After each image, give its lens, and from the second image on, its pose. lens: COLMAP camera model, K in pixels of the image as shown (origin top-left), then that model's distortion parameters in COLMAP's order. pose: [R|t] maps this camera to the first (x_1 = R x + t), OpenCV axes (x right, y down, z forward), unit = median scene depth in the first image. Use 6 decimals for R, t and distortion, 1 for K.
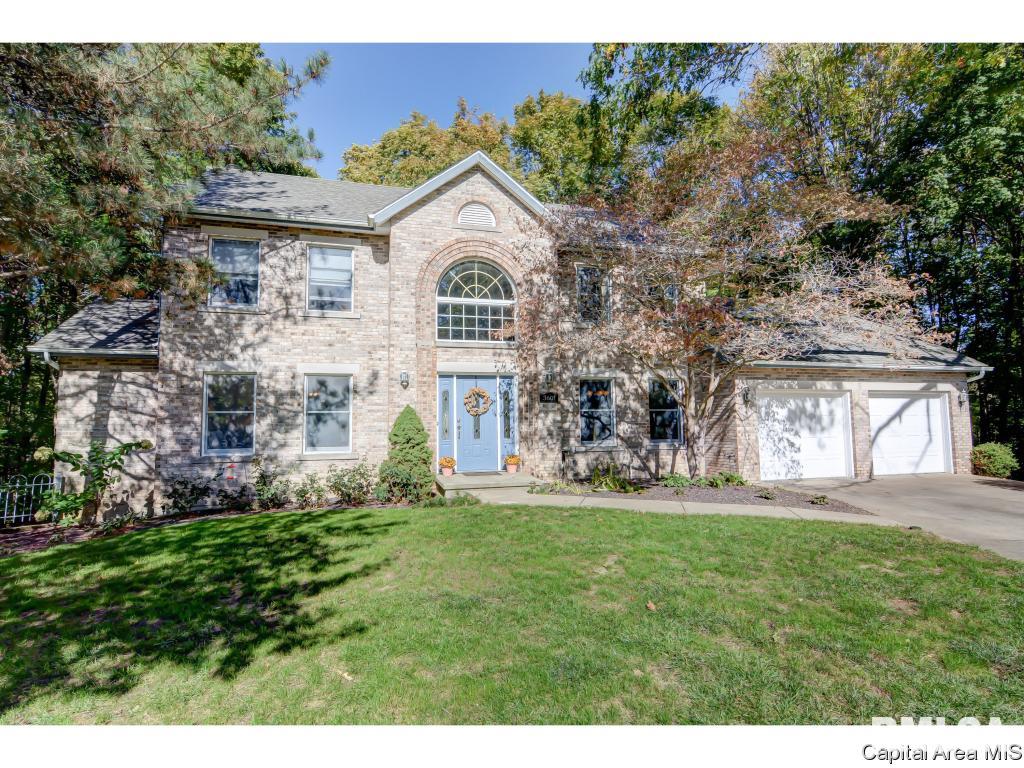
lens RADIAL K [[521.9, 0, 511.0], [0, 521.9, 382.0], [0, 0, 1]] dist [-0.010873, -0.001919]
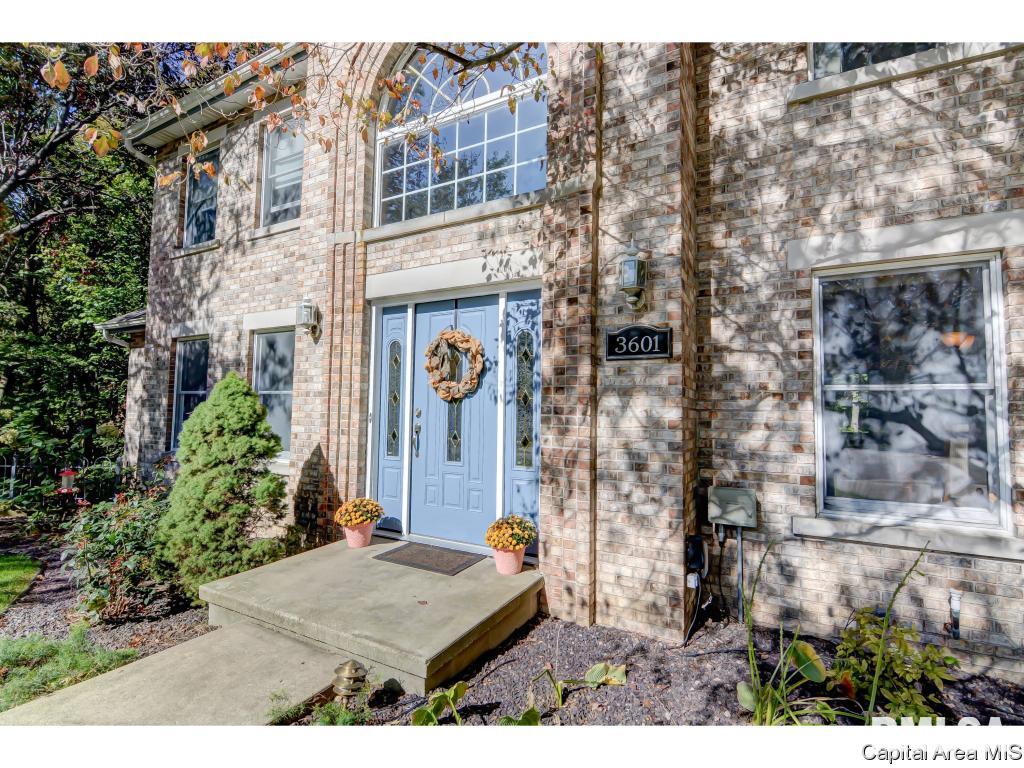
lens RADIAL K [[491.1, 0, 512.8], [0, 491.1, 384.7], [0, 0, 1]] dist [-0.003675, -0.002231]
pose [[0.697386, -0.014702, -0.716545, 0.227595], [0.029963, 0.999514, 0.008653, 0.049529], [0.716069, -0.027504, 0.697487, 0.763497]]
